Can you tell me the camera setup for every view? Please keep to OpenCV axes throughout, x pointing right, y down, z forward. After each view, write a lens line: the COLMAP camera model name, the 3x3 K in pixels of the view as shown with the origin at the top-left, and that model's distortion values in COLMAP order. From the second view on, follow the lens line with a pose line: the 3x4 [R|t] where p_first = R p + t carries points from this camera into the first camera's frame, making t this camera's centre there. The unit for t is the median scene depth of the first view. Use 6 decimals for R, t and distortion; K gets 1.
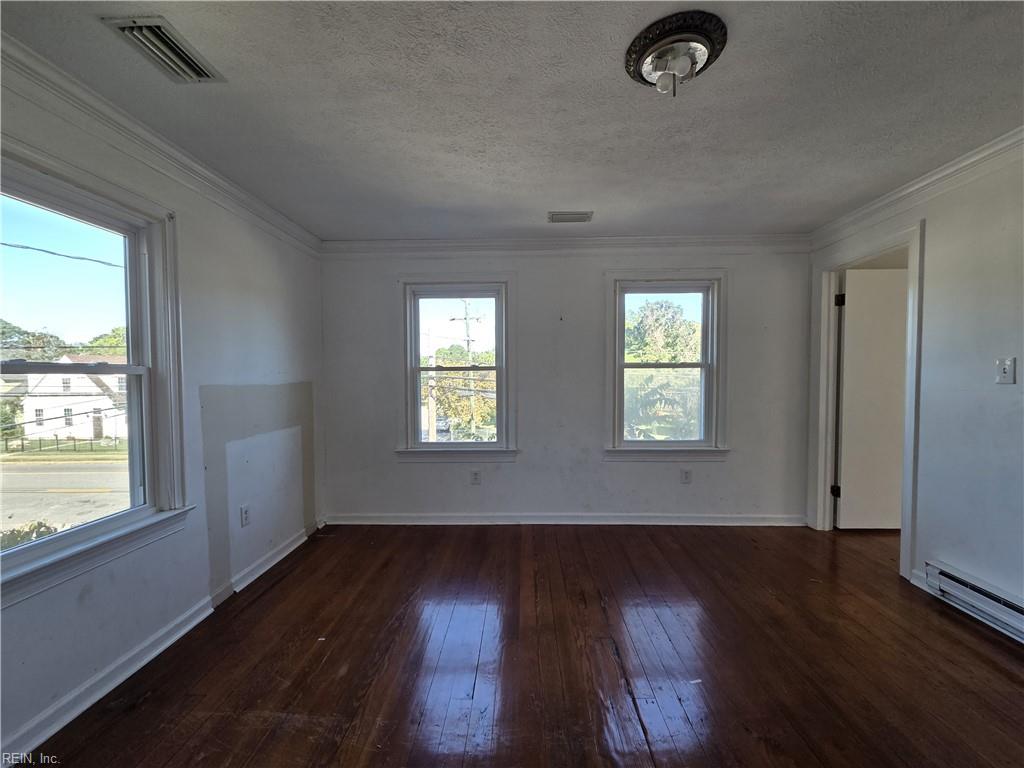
lens RADIAL K [[428.4, 0, 512.5], [0, 428.4, 393.6], [0, 0, 1]] dist [0.001268, 0.000124]
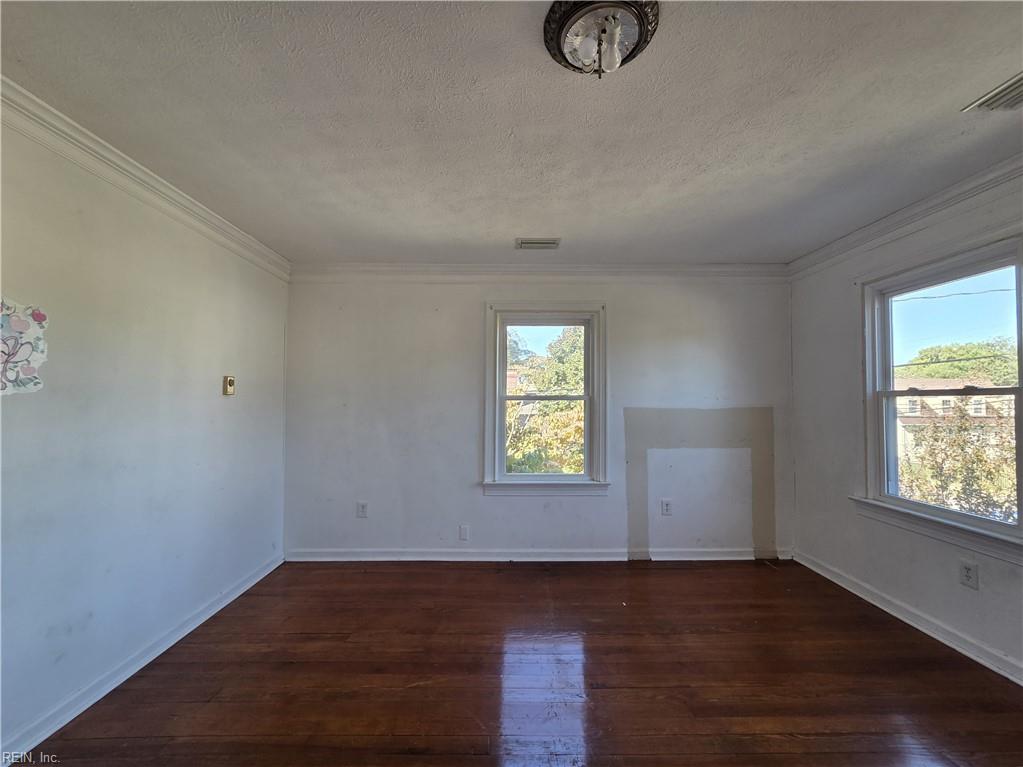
lens RADIAL K [[422.6, 0, 510.4], [0, 422.6, 391.4], [0, 0, 1]] dist [0.003889, 0.000440]
pose [[0.037604, -0.014277, -0.999191, 0.631713], [-0.042037, 0.998990, -0.015856, -0.029196], [0.998408, 0.042600, 0.036966, 0.436314]]
